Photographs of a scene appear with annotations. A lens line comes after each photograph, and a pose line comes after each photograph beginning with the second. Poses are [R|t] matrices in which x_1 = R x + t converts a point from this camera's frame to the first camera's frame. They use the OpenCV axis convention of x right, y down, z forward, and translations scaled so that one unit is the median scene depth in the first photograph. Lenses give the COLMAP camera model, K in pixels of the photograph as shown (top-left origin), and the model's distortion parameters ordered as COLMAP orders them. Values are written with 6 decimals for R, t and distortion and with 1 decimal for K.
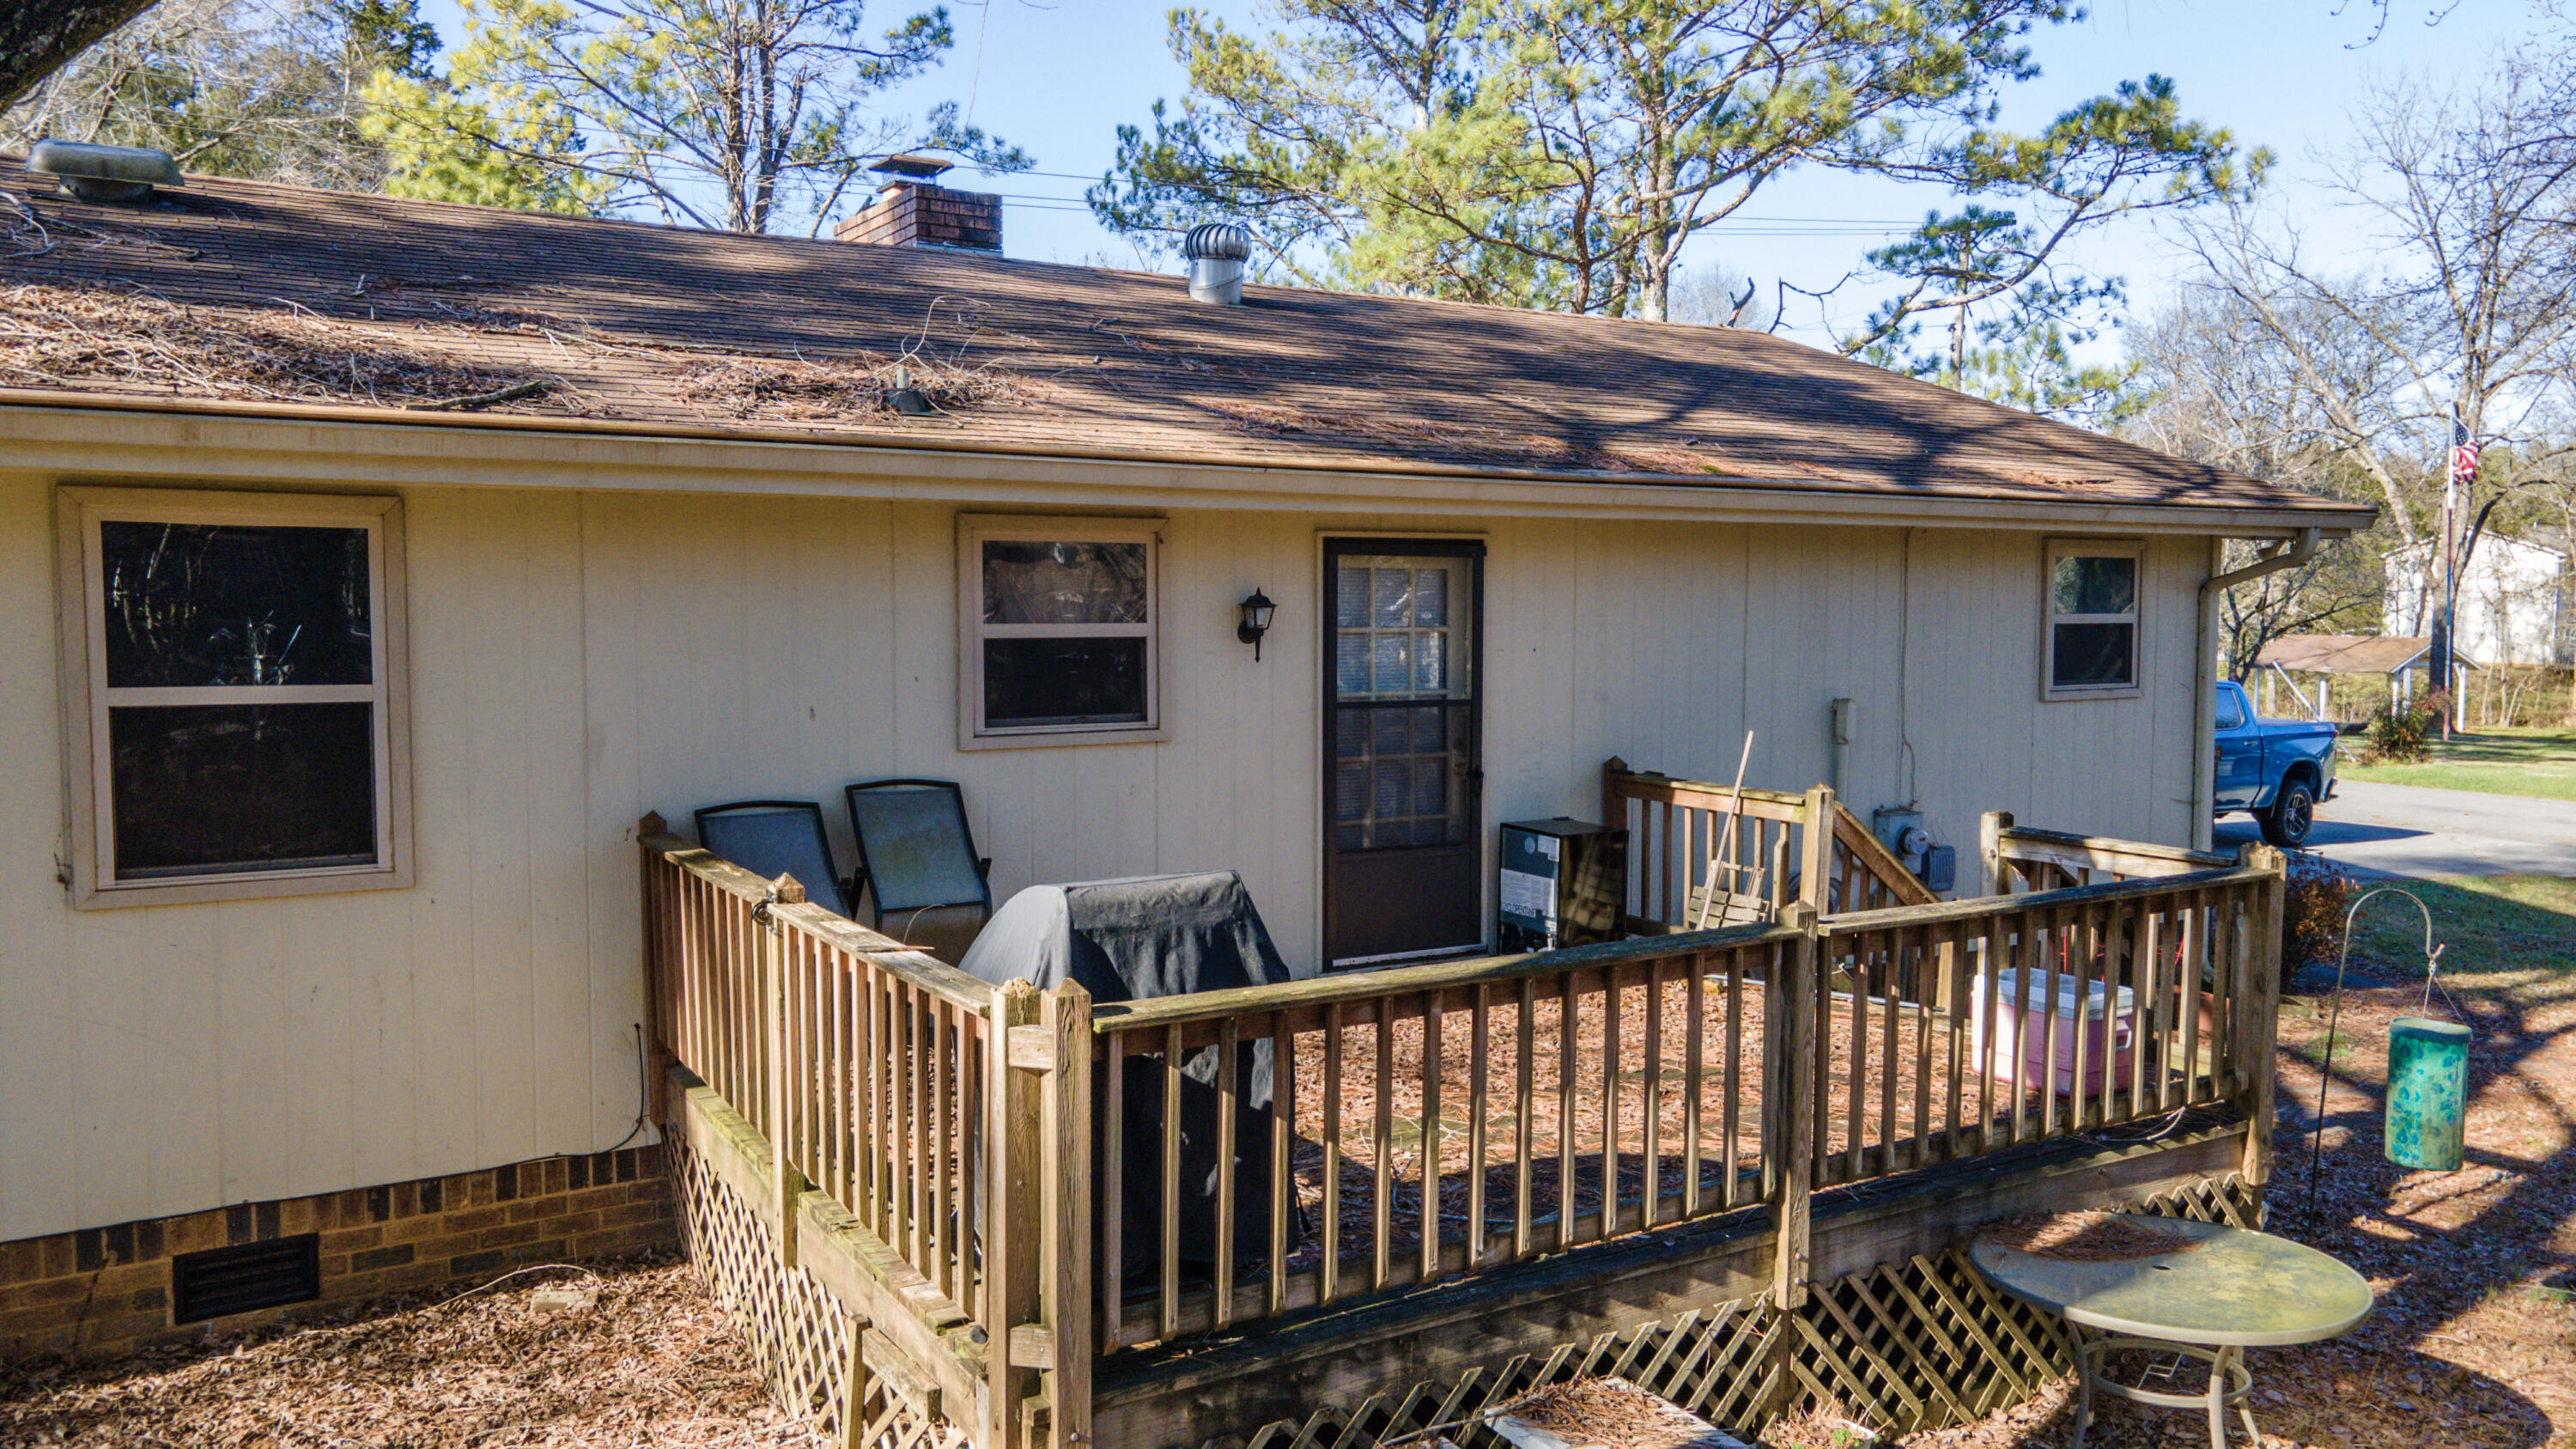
lens RADIAL K [[1870.9, 0, 1288.0], [0, 1870.9, 724.5], [0, 0, 1]] dist [0.010253, 0.050989]
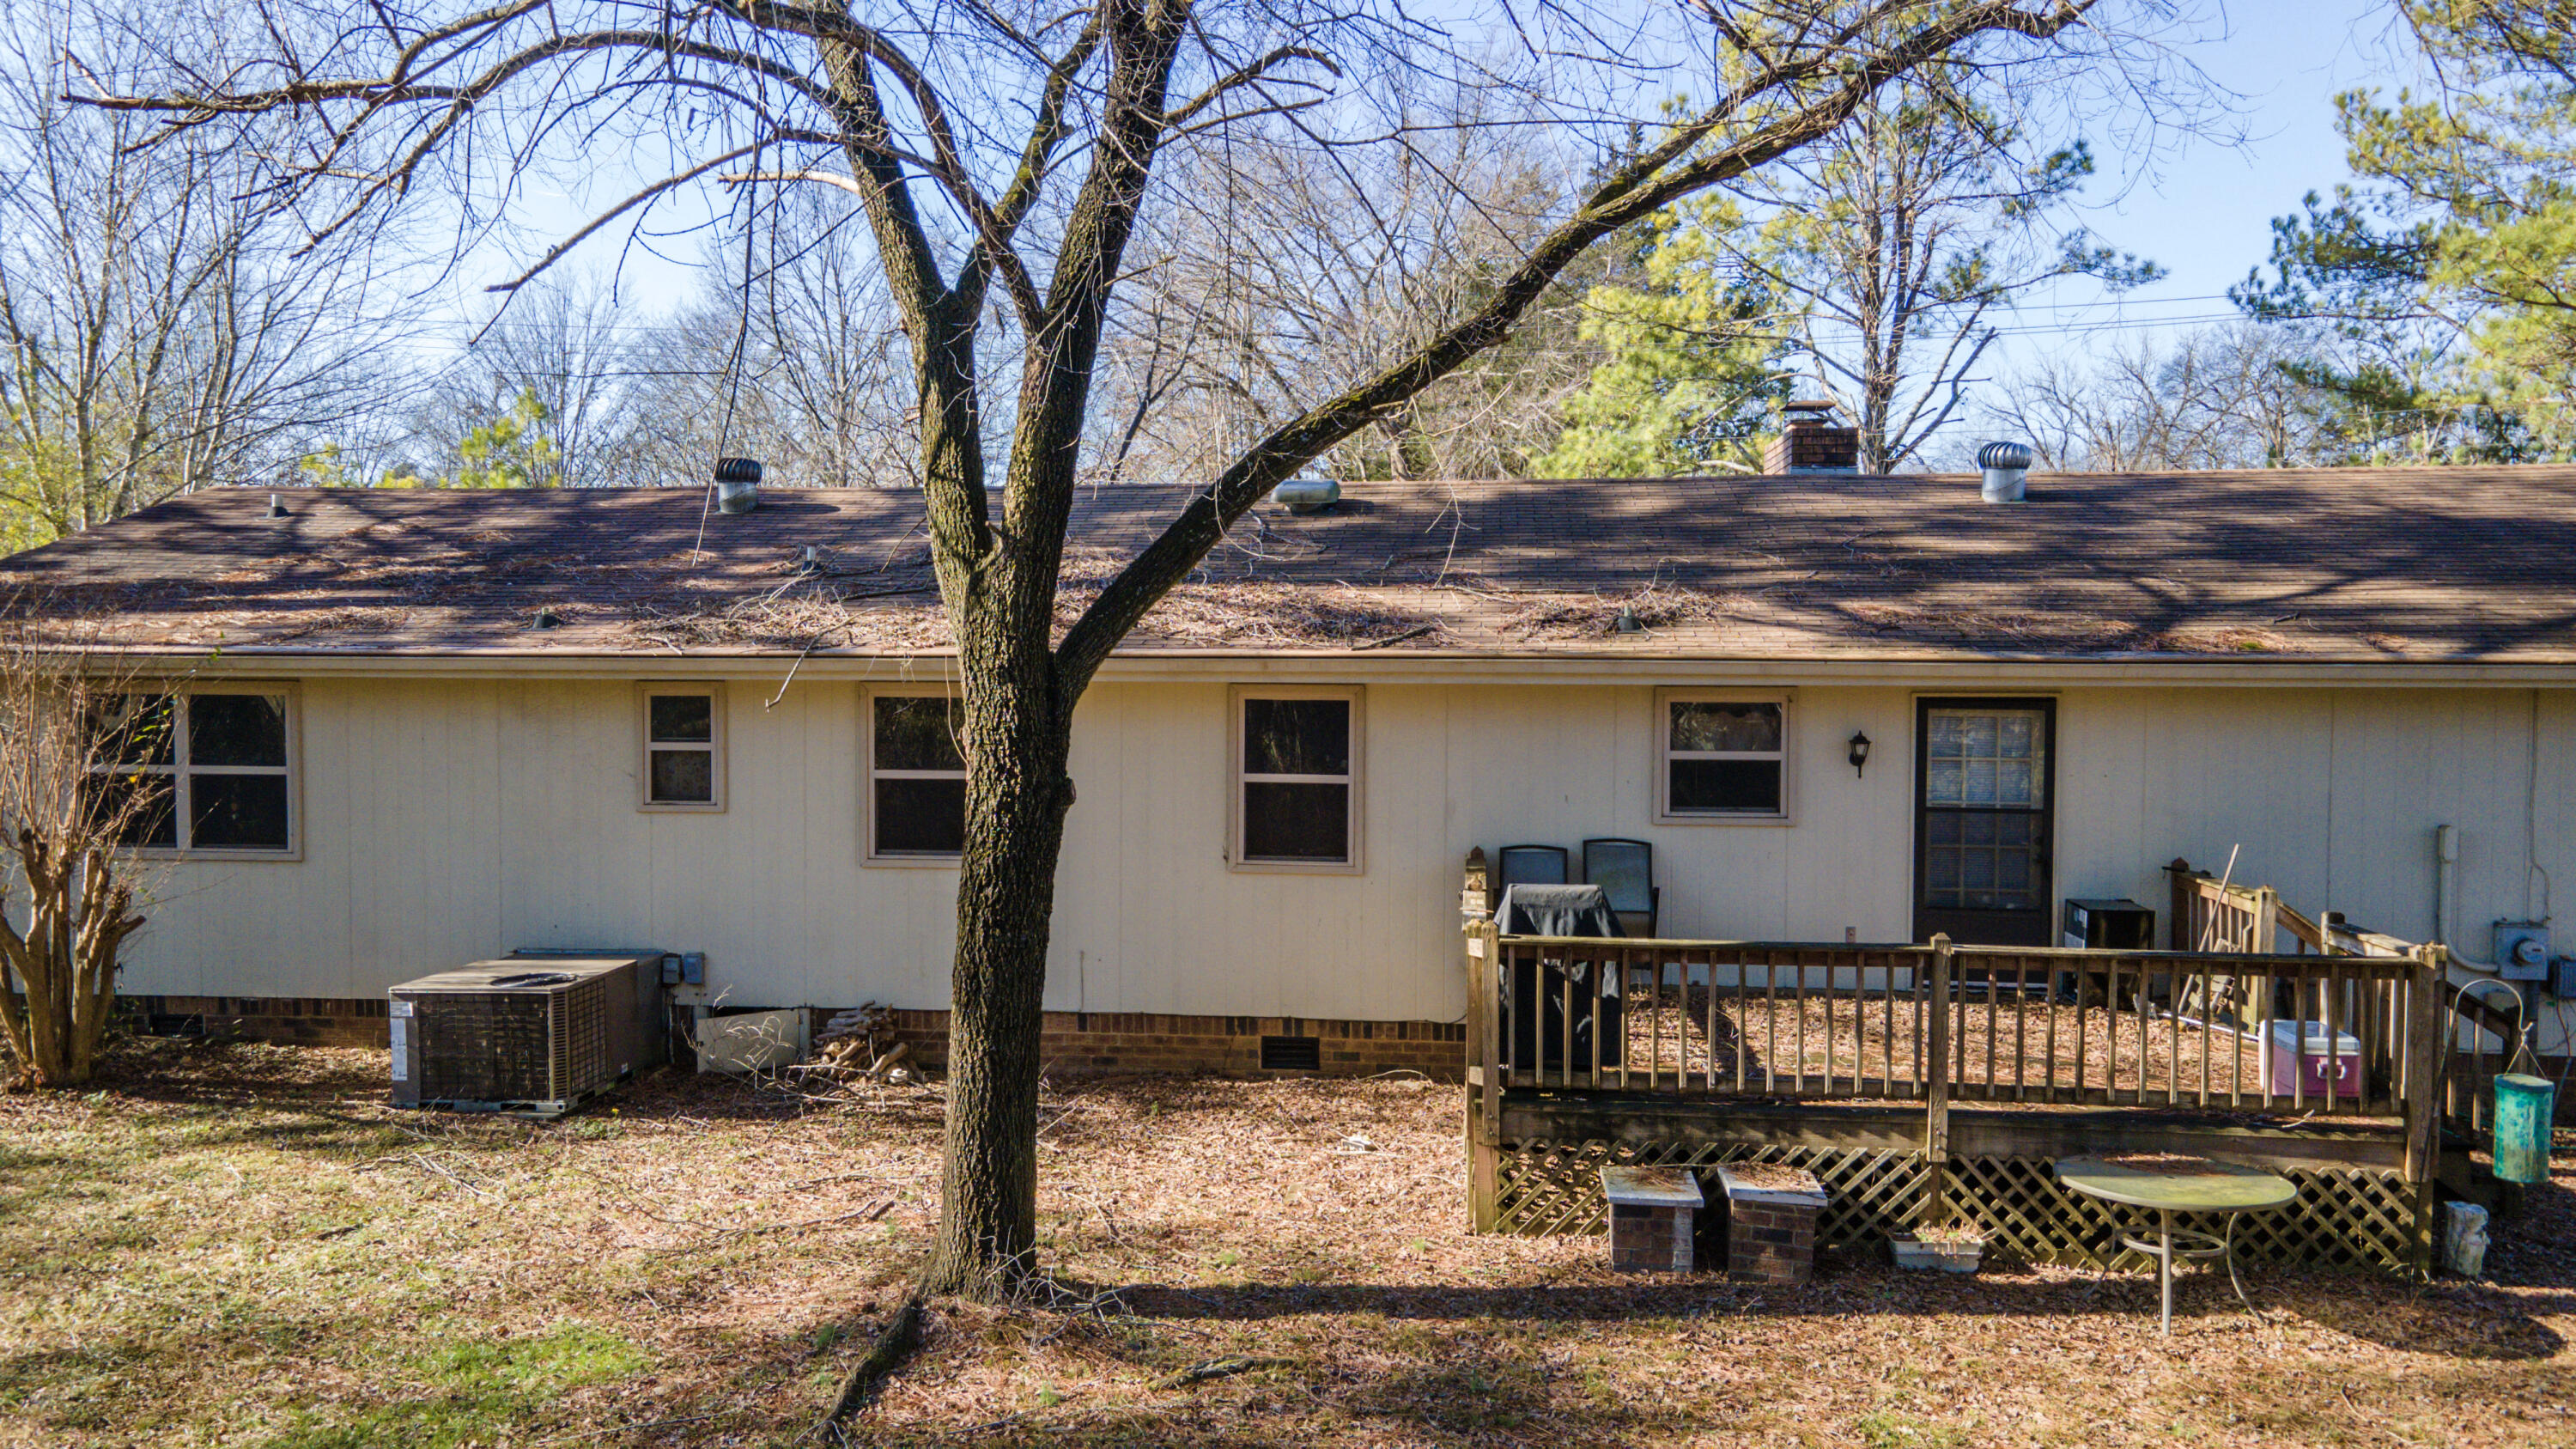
lens RADIAL K [[1870.9, 0, 1288.0], [0, 1870.9, 724.5], [0, 0, 1]] dist [0.010253, 0.050989]
pose [[0.788356, 0.023797, -0.614759, 0.606148], [-0.044314, 0.998853, -0.018162, -0.030954], [0.613621, 0.041561, 0.788506, -0.557466]]
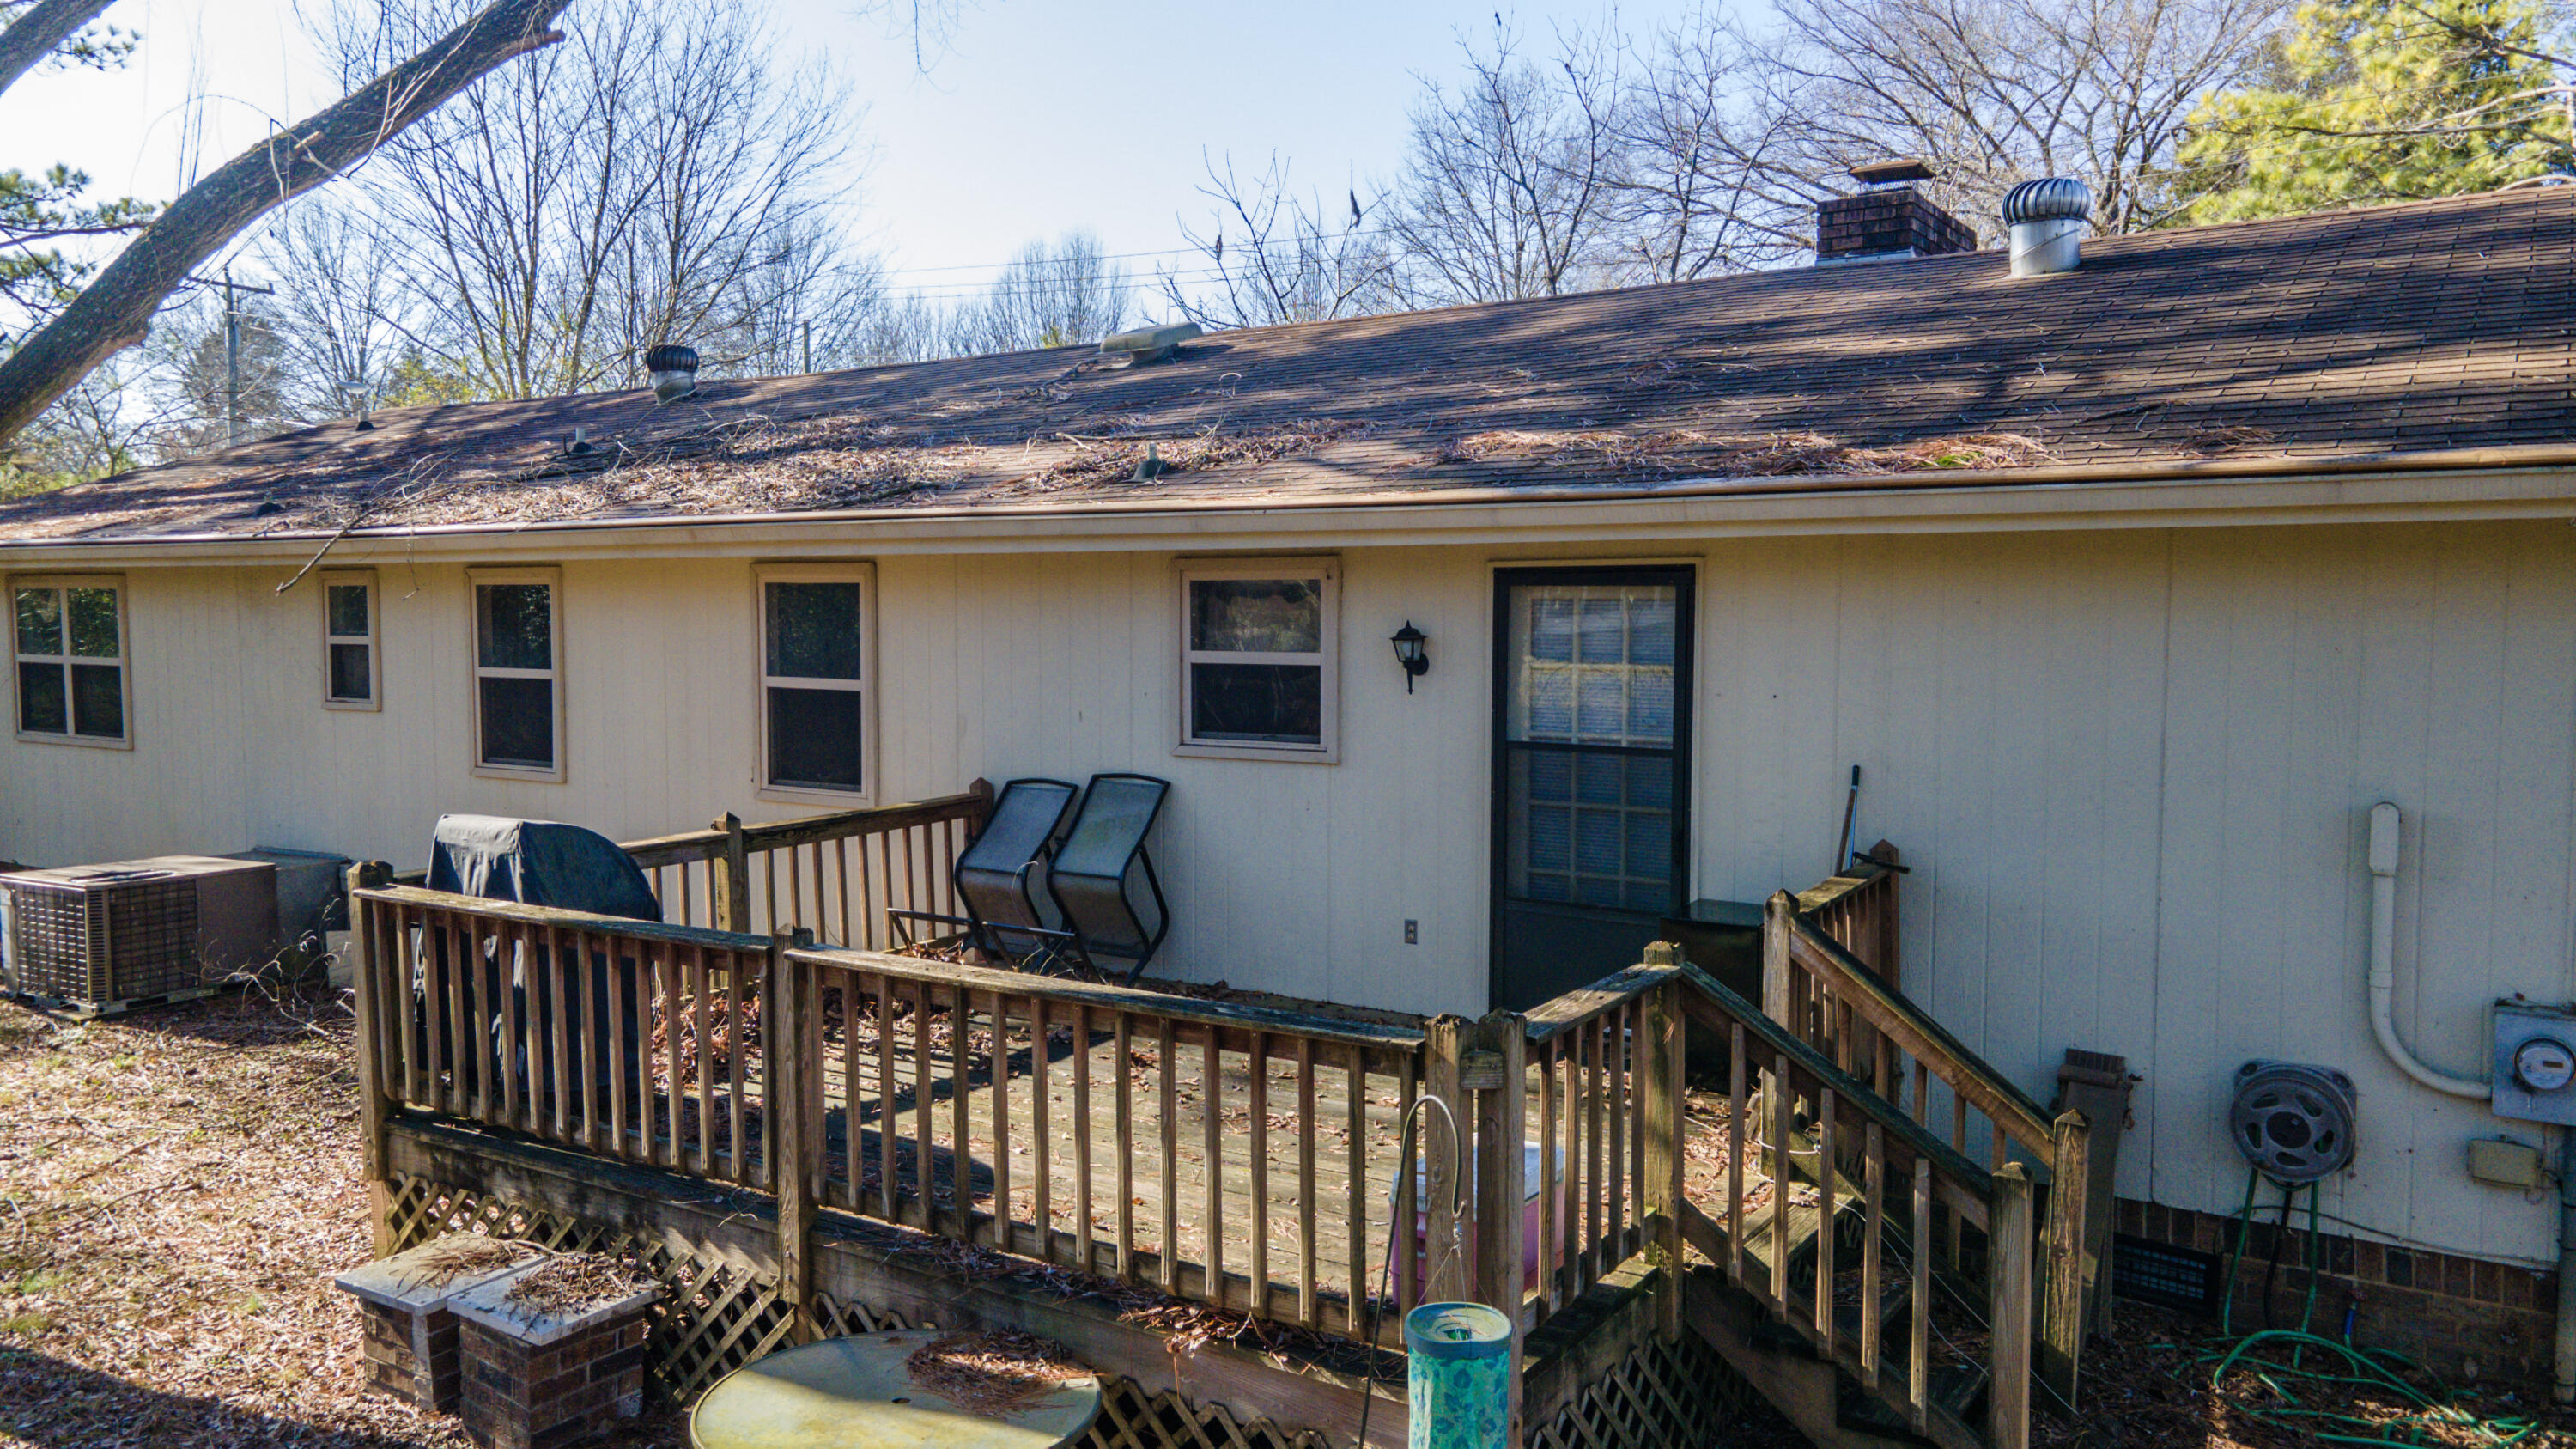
lens RADIAL K [[1864.8, 0, 1288.0], [0, 1864.8, 724.5], [0, 0, 1]] dist [-0.028731, 0.001006]
pose [[0.412709, 0.062044, -0.908748, 0.936203], [-0.058547, 0.997421, 0.041509, -0.059147], [0.908980, 0.036073, 0.415277, 0.561109]]
